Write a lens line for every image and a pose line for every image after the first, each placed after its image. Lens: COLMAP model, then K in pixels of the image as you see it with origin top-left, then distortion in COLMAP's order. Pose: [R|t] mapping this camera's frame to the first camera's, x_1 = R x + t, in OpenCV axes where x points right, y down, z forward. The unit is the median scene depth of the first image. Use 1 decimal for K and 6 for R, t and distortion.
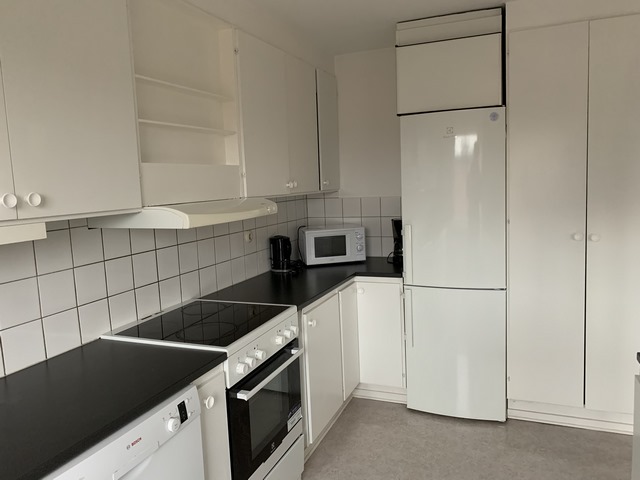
lens RADIAL K [[487.1, 0, 321.9], [0, 487.1, 235.7], [0, 0, 1]] dist [0.013226, -0.005573]
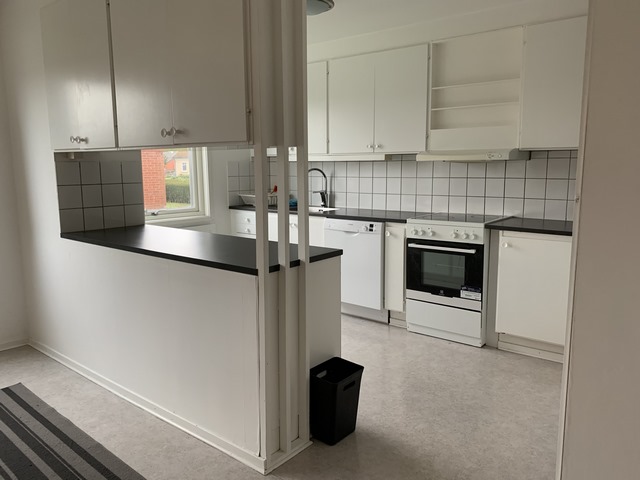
lens RADIAL K [[487.1, 0, 321.9], [0, 487.1, 235.7], [0, 0, 1]] dist [0.013226, -0.005573]
pose [[-0.294139, 0.179625, -0.938732, 1.885474], [-0.088609, 0.972825, 0.213914, -0.114713], [0.951646, 0.146101, -0.270229, 1.204173]]
